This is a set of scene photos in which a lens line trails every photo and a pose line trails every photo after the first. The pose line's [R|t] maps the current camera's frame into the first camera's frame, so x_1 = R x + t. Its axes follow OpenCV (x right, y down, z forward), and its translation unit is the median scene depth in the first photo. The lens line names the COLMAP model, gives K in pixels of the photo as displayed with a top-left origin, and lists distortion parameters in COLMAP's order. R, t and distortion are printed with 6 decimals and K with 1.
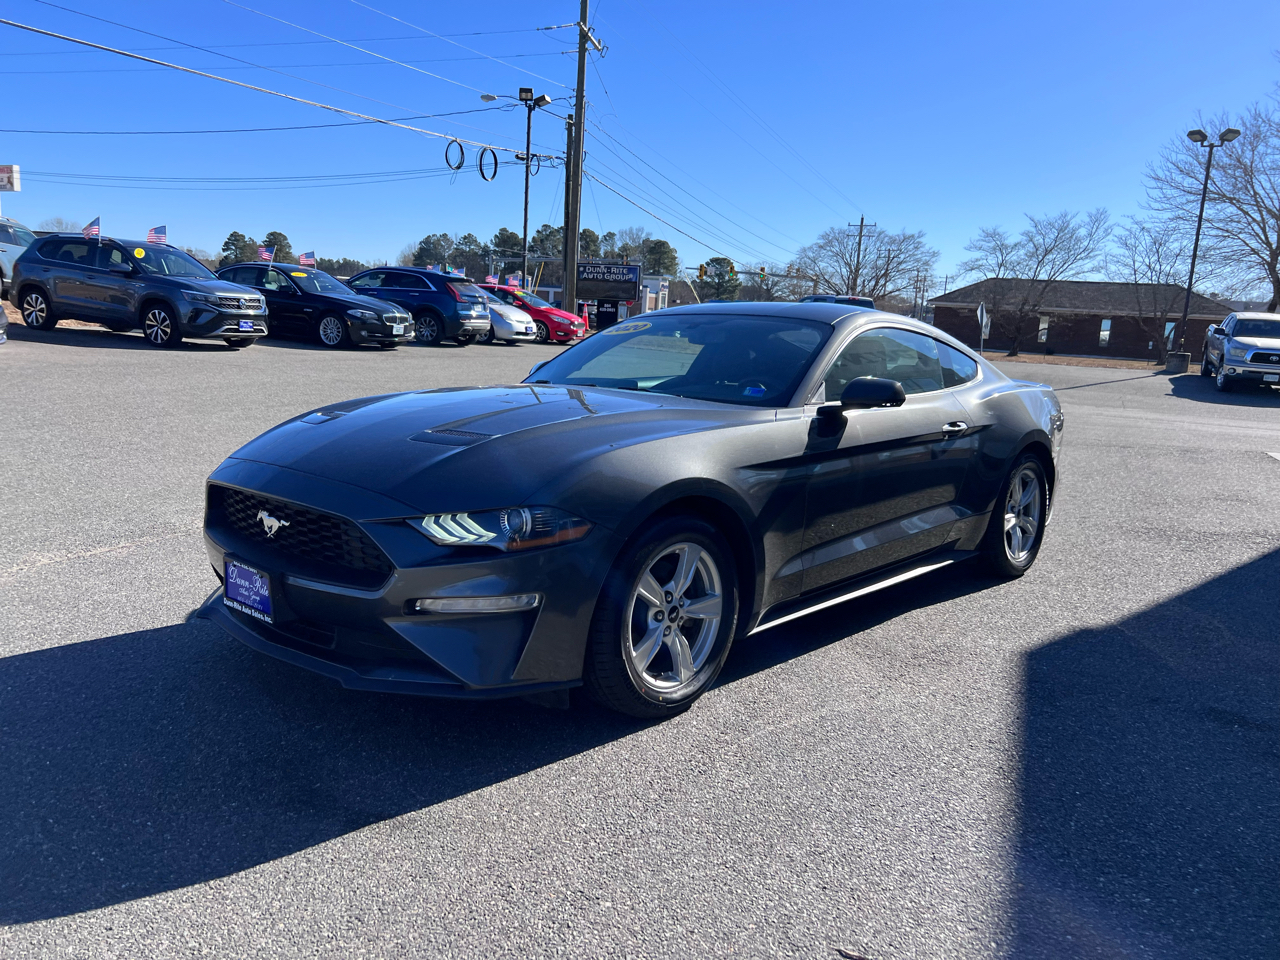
lens RADIAL K [[959.5, 0, 626.2], [0, 959.5, 468.9], [0, 0, 1]] dist [0.053709, -0.058391]
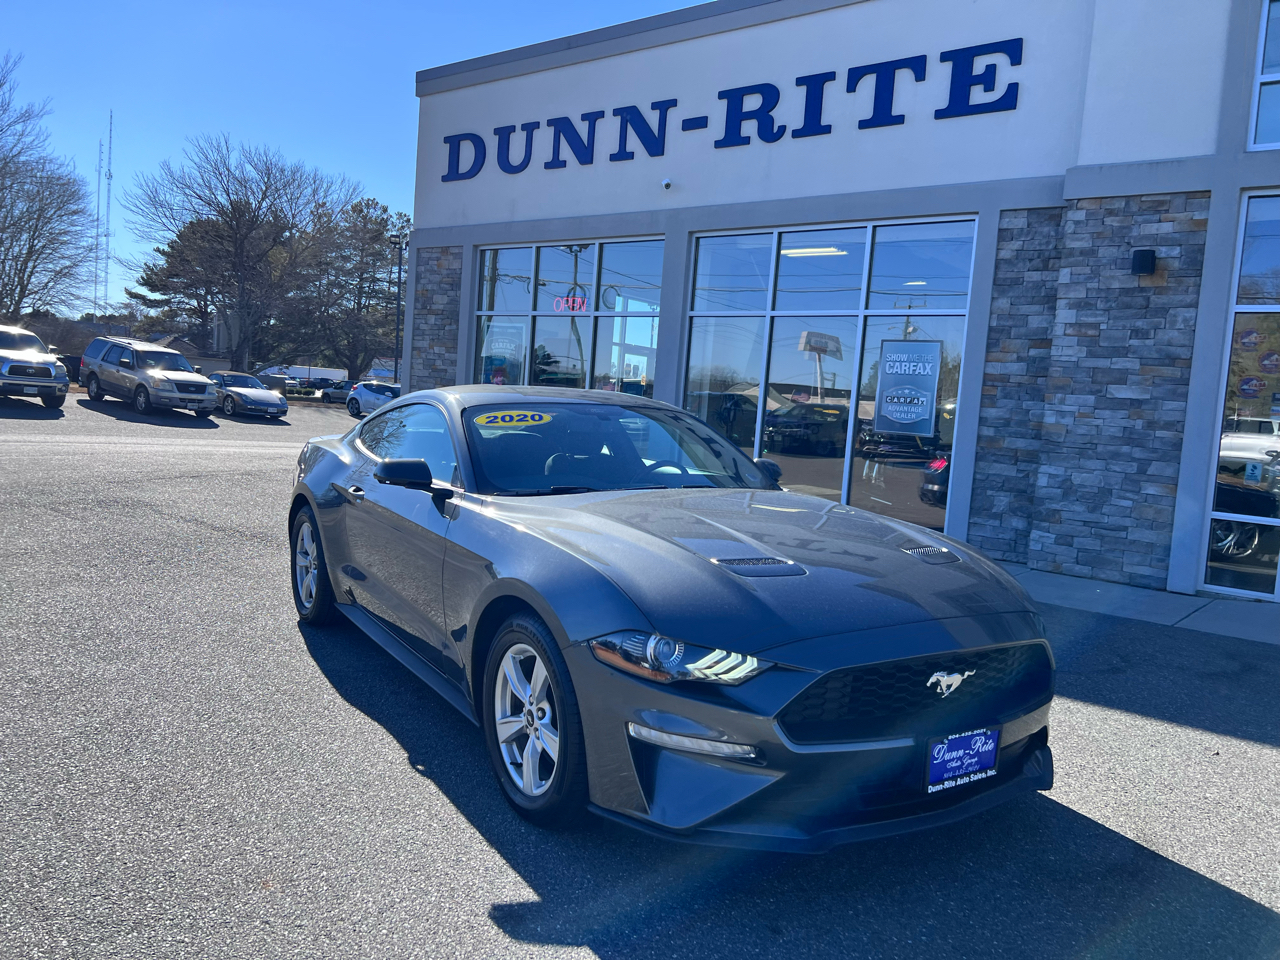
lens RADIAL K [[959.5, 0, 626.2], [0, 959.5, 468.9], [0, 0, 1]] dist [0.053709, -0.058391]
pose [[0.276123, -0.099385, 0.955970, -0.144687], [0.095989, 0.992518, 0.075459, -0.027205], [-0.956317, 0.070927, 0.283597, 0.110443]]
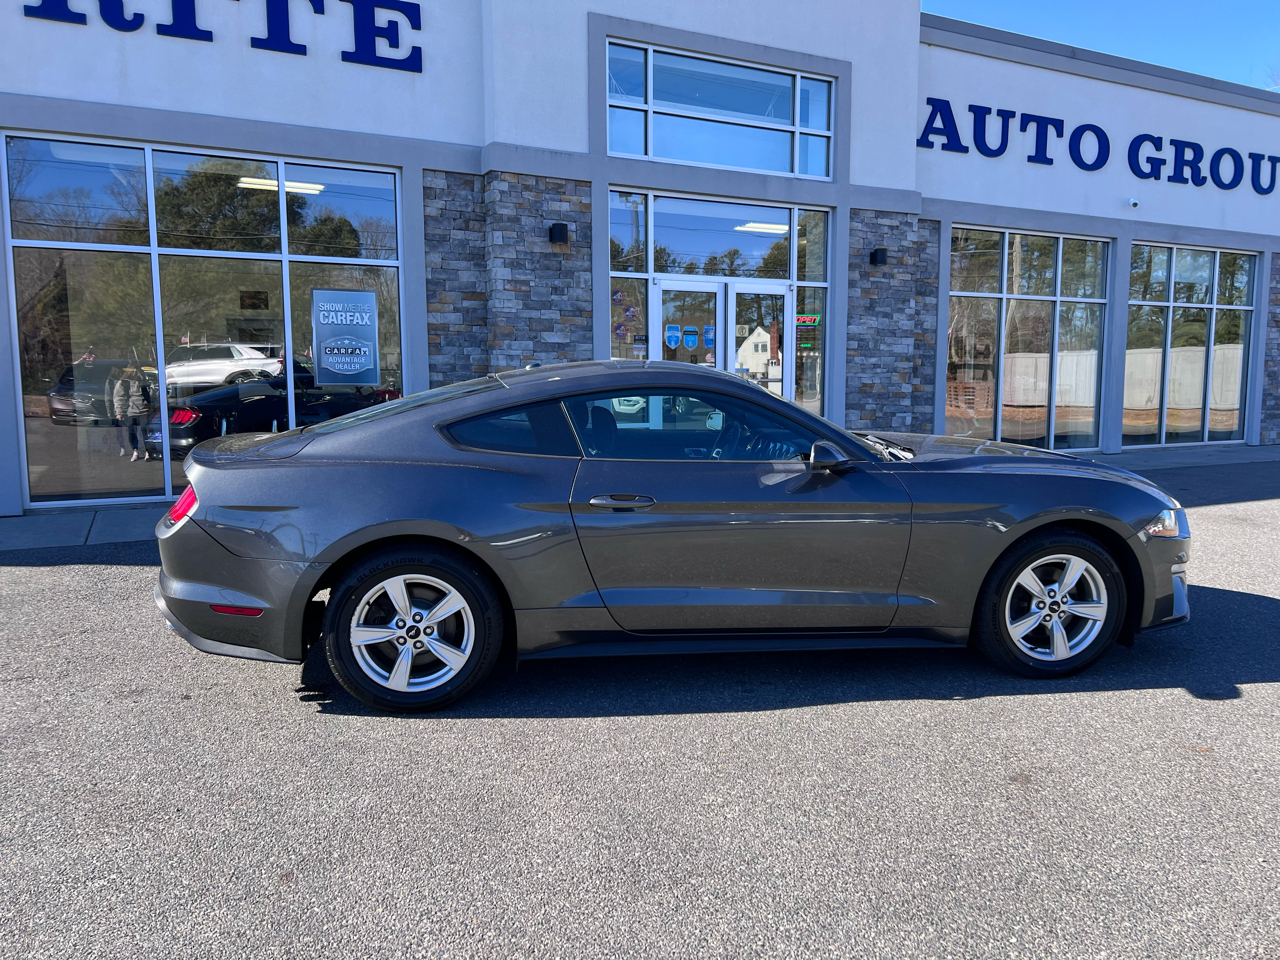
lens RADIAL K [[971.2, 0, 643.5], [0, 971.2, 481.9], [0, 0, 1]] dist [0.085780, -0.119893]
pose [[-0.771730, -0.118212, 0.624867, -0.085809], [0.063884, 0.963192, 0.261115, -0.055078], [-0.632734, 0.241429, -0.735771, 0.310531]]
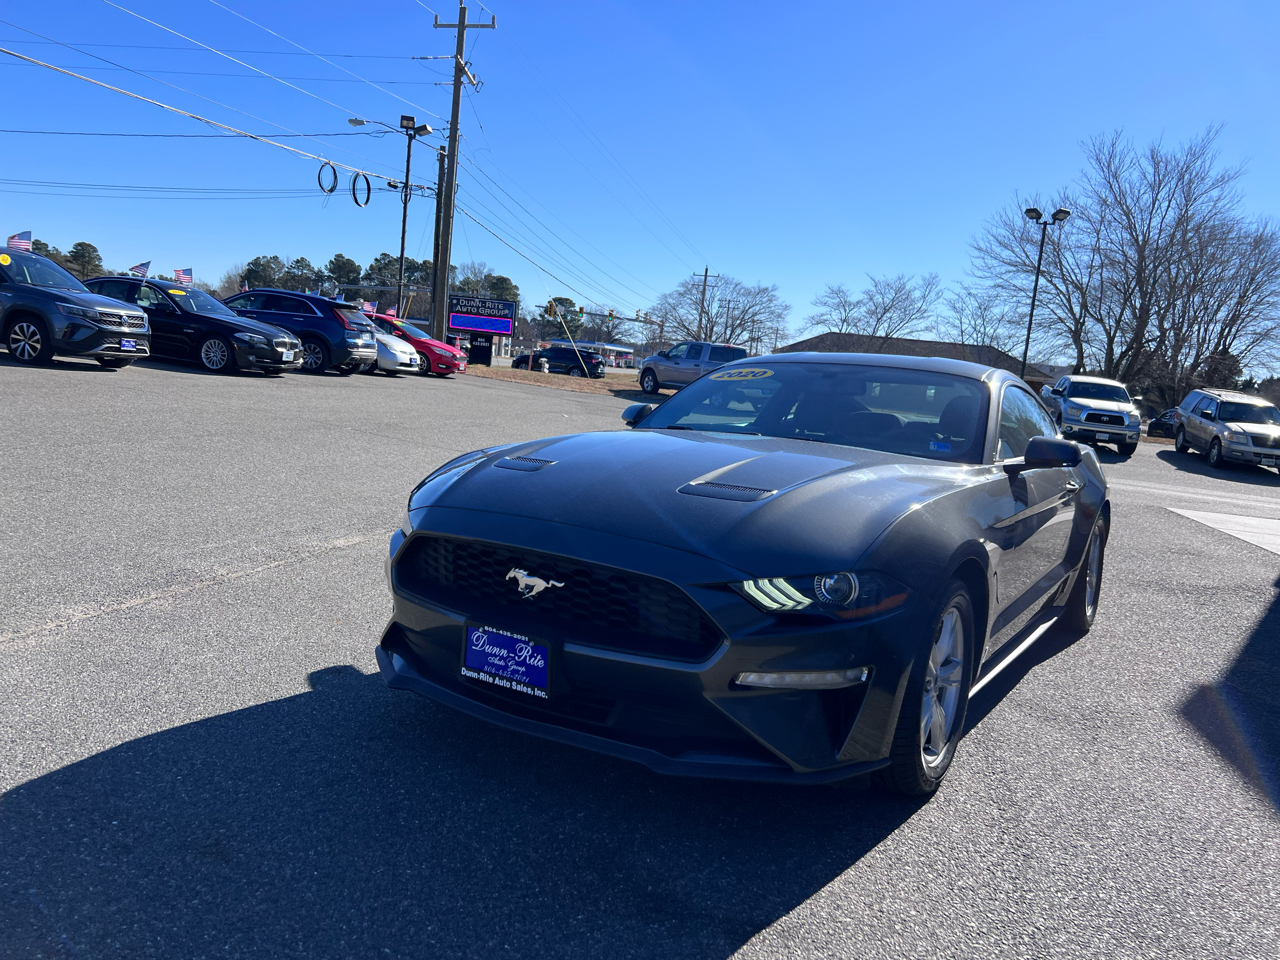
lens RADIAL K [[959.5, 0, 626.2], [0, 959.5, 468.9], [0, 0, 1]] dist [0.053709, -0.058391]
pose [[0.985779, 0.026421, 0.165955, -0.046628], [-0.019980, 0.998985, -0.040364, -0.001659], [-0.166853, 0.036474, 0.985307, 0.011684]]
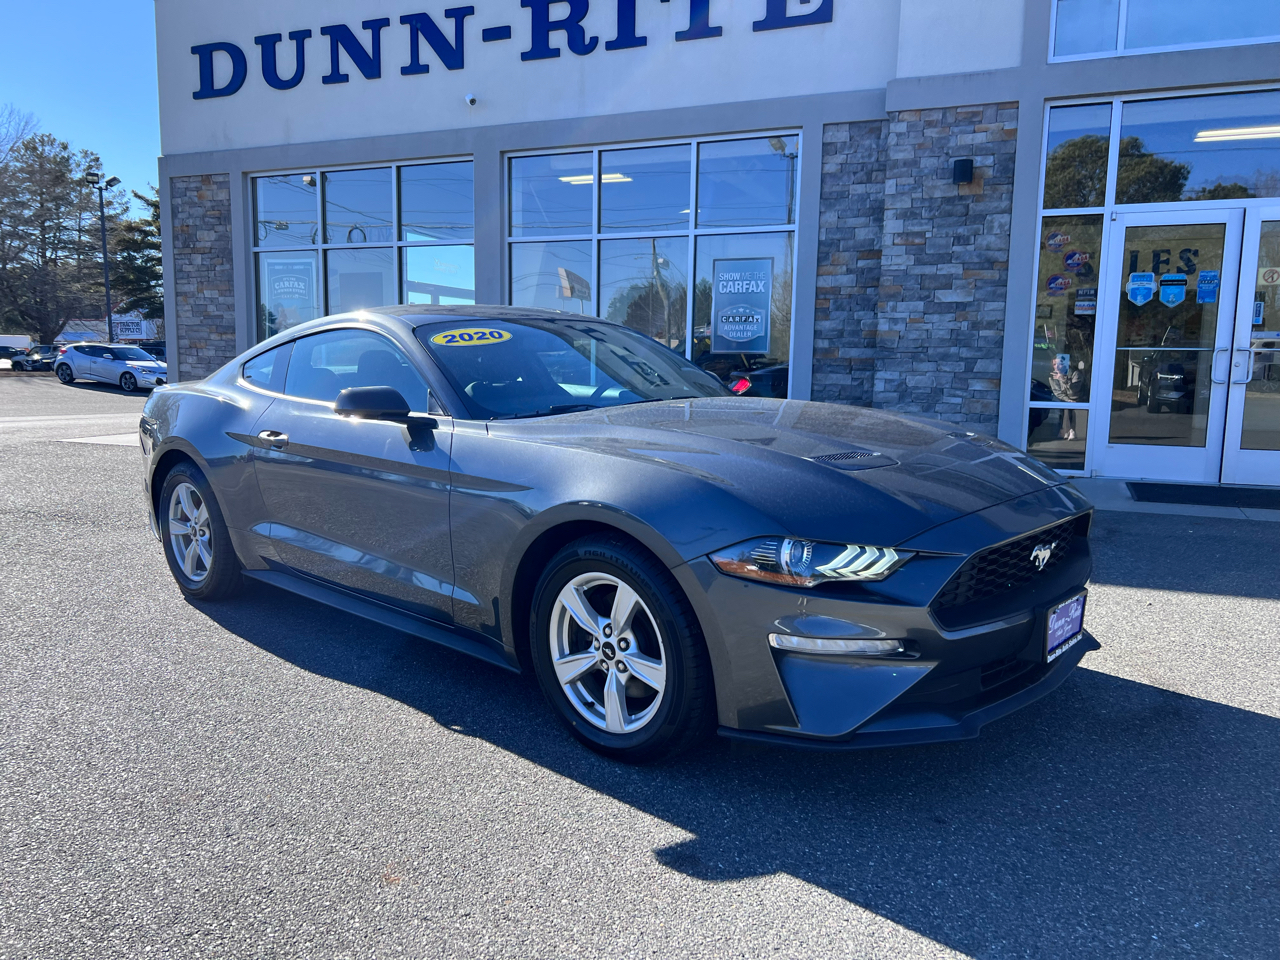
lens RADIAL K [[963.7, 0, 627.1], [0, 963.7, 479.2], [0, 0, 1]] dist [0.049150, -0.051981]
pose [[0.010769, -0.177004, 0.984151, -0.140412], [0.149244, 0.973469, 0.173450, -0.026088], [-0.988742, 0.145011, 0.036900, 0.147837]]
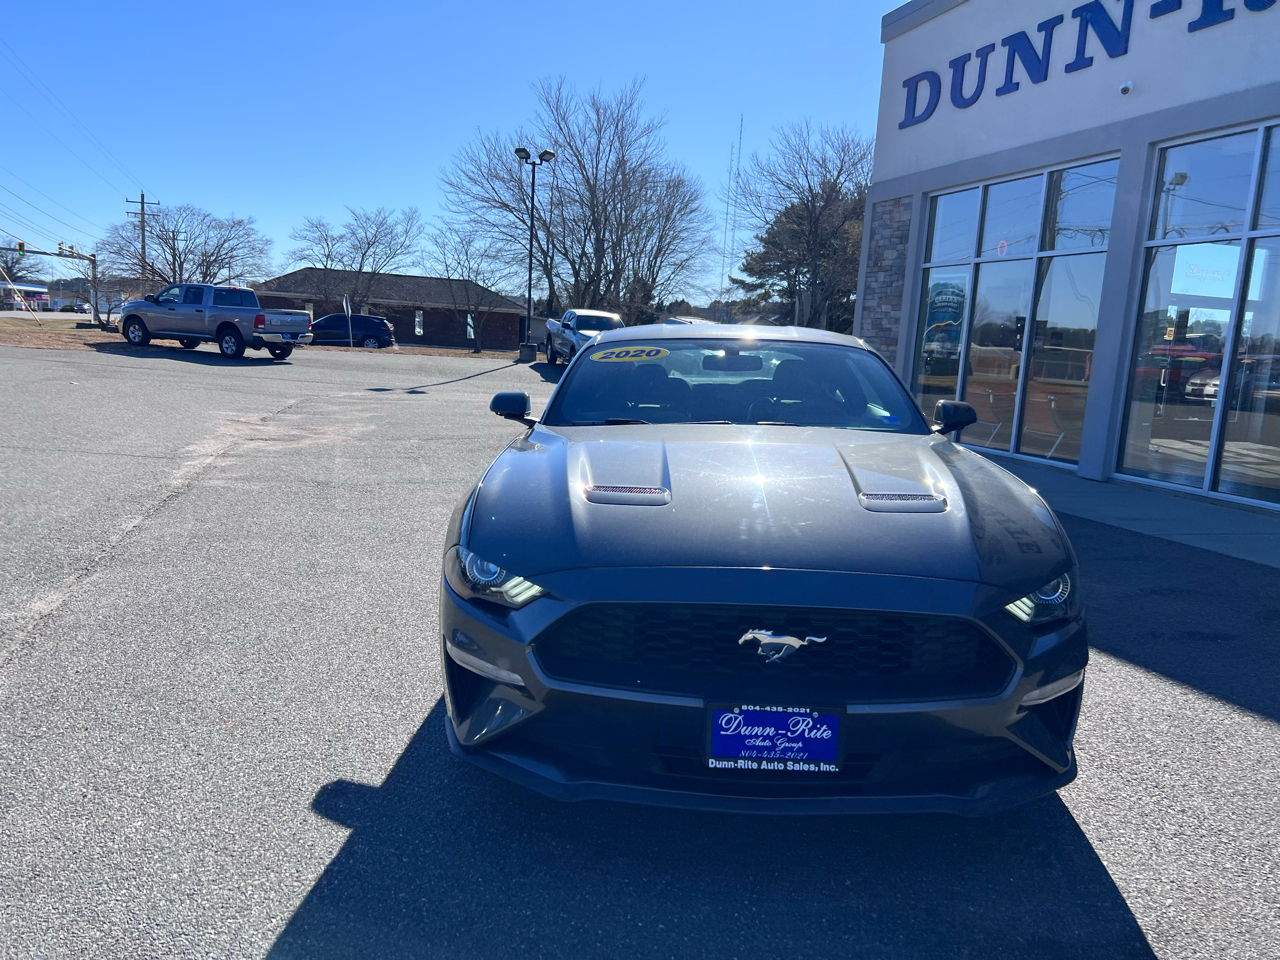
lens RADIAL K [[963.7, 0, 627.1], [0, 963.7, 479.2], [0, 0, 1]] dist [0.049150, -0.051981]
pose [[0.765436, -0.104422, 0.634983, -0.100566], [0.090125, 0.994417, 0.054890, -0.013587], [-0.637169, 0.015213, 0.770574, 0.052797]]
